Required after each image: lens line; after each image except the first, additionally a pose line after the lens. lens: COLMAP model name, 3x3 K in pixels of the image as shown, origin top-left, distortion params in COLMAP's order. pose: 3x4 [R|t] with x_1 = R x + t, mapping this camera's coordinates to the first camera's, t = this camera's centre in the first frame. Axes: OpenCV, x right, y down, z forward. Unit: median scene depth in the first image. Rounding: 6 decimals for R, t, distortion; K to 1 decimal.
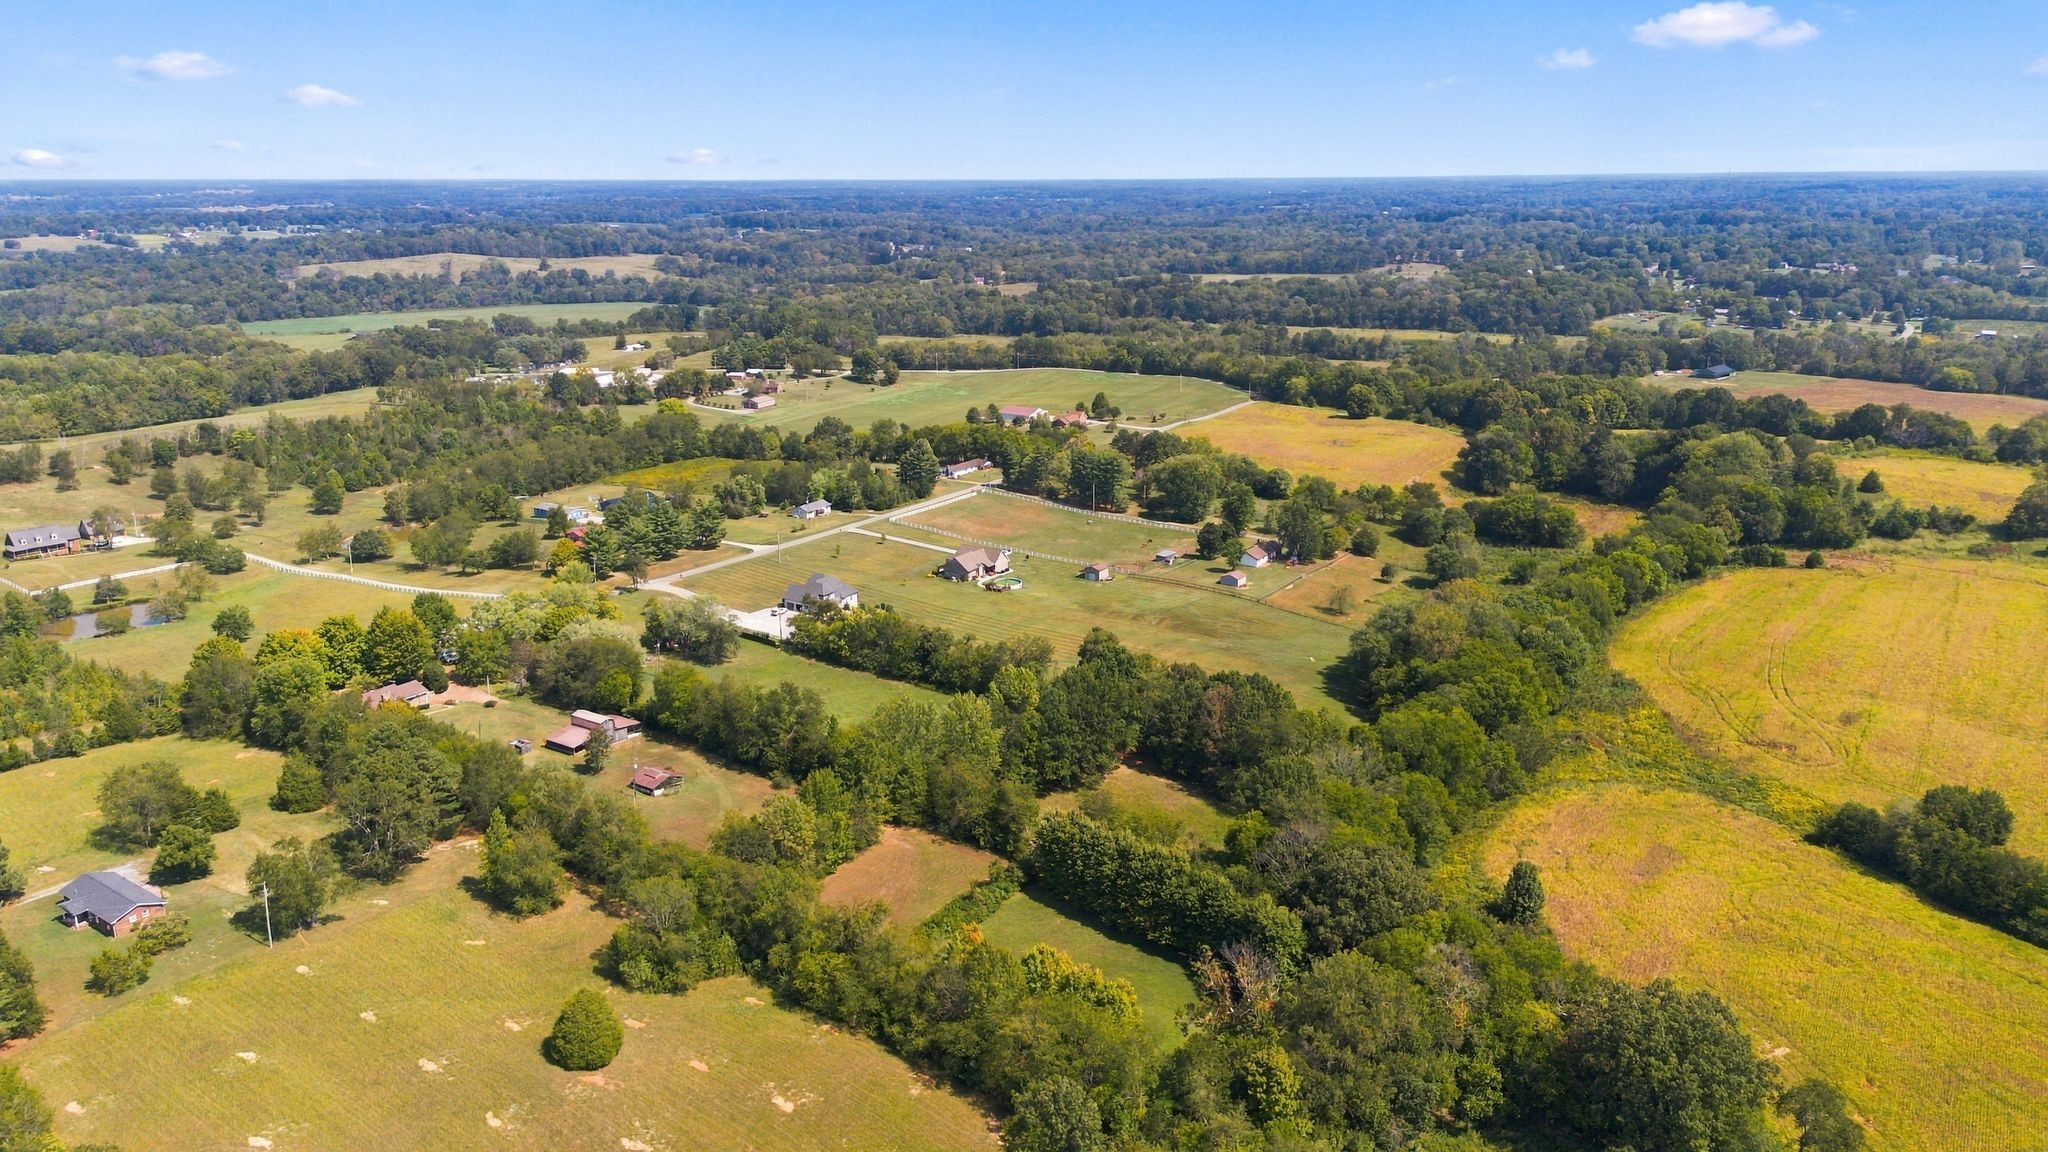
lens RADIAL K [[1435.5, 0, 1028.2], [0, 1435.5, 579.7], [0, 0, 1]] dist [0.090992, -0.117089]
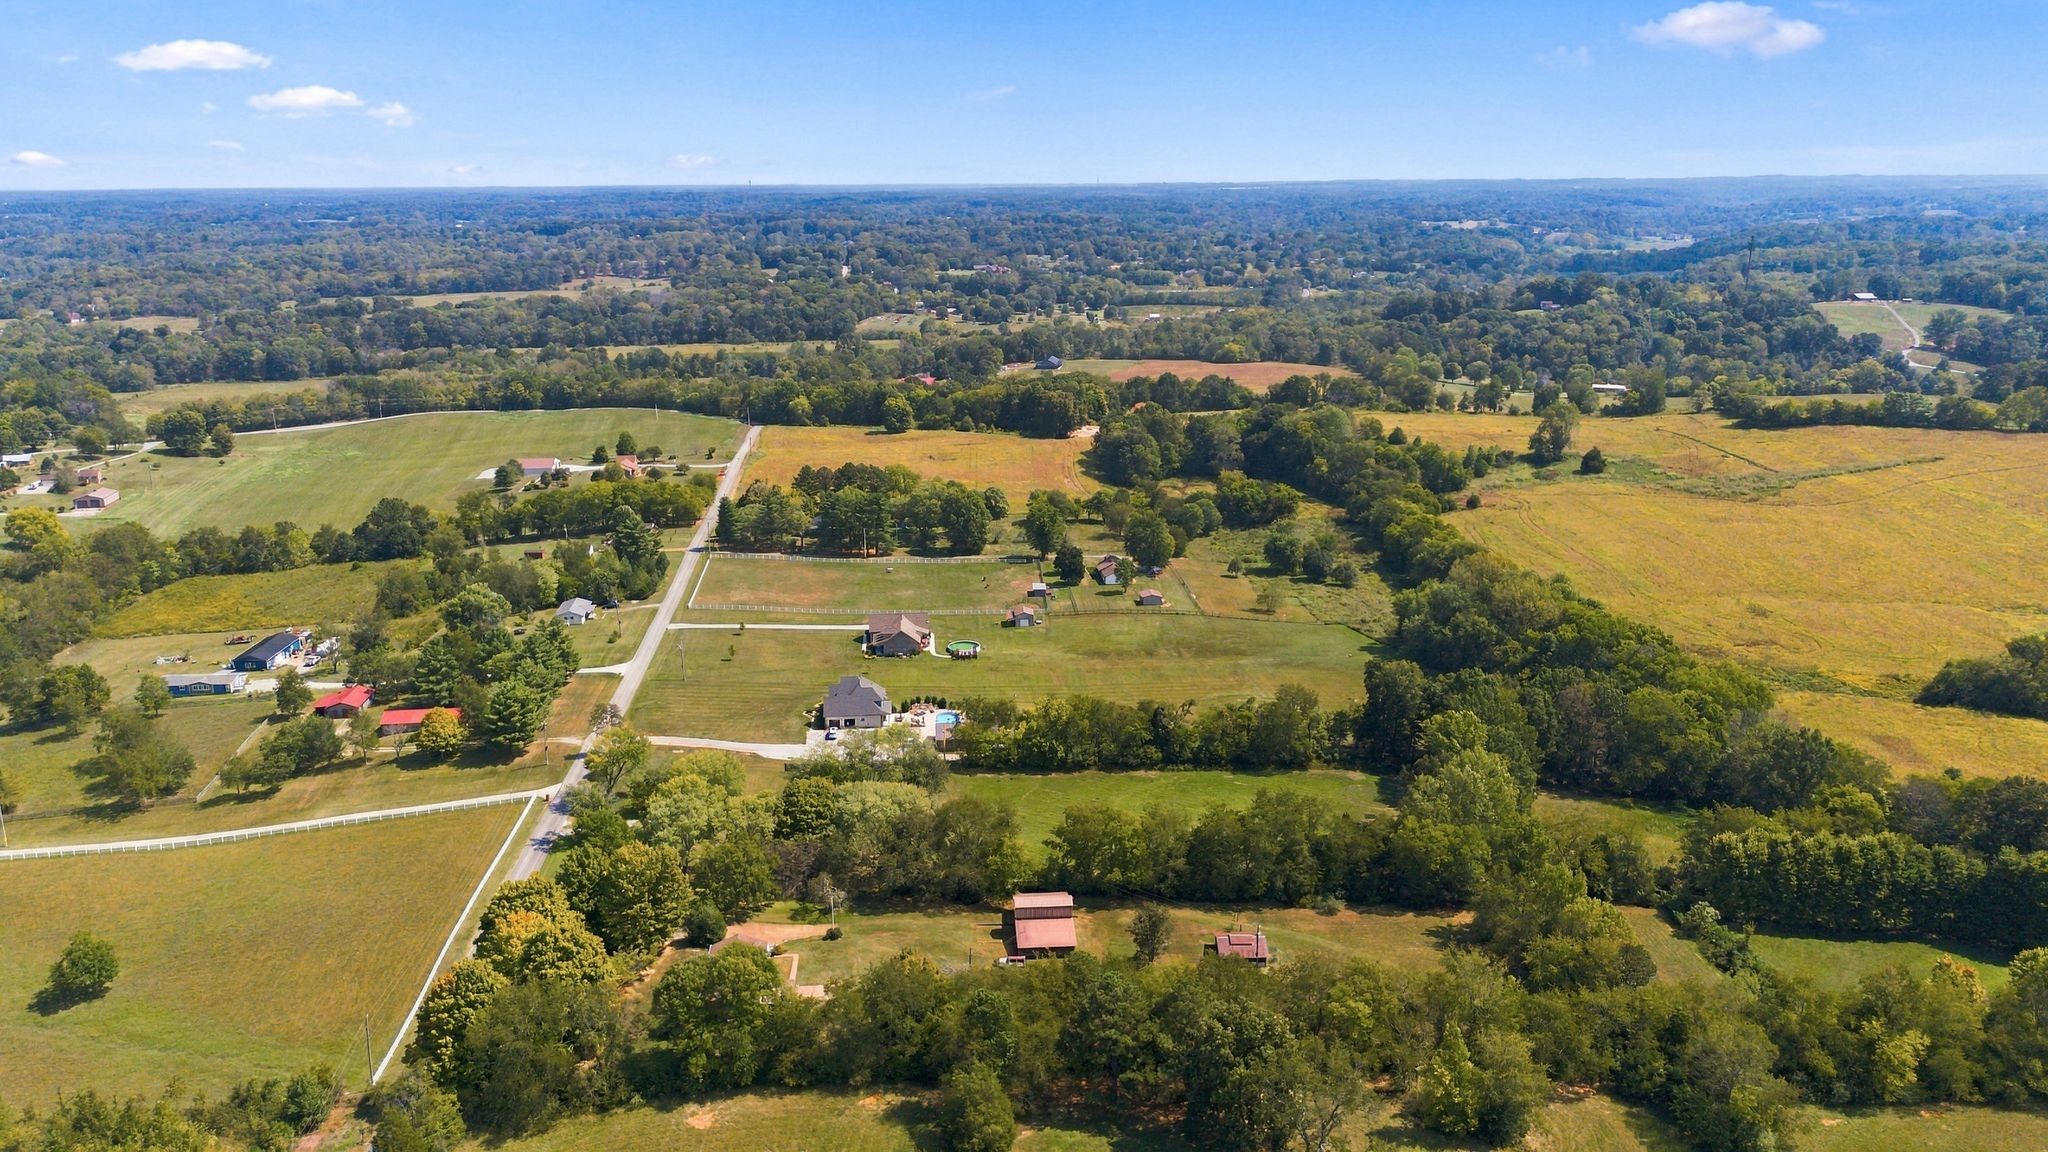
lens RADIAL K [[1459.8, 0, 1024.0], [0, 1459.8, 576.0], [0, 0, 1]] dist [0.103083, -0.124118]
pose [[0.793834, -0.162036, 0.586151, -0.297601], [0.170592, 0.984484, 0.041115, -0.042140], [-0.583718, 0.067354, 0.809158, 0.157098]]
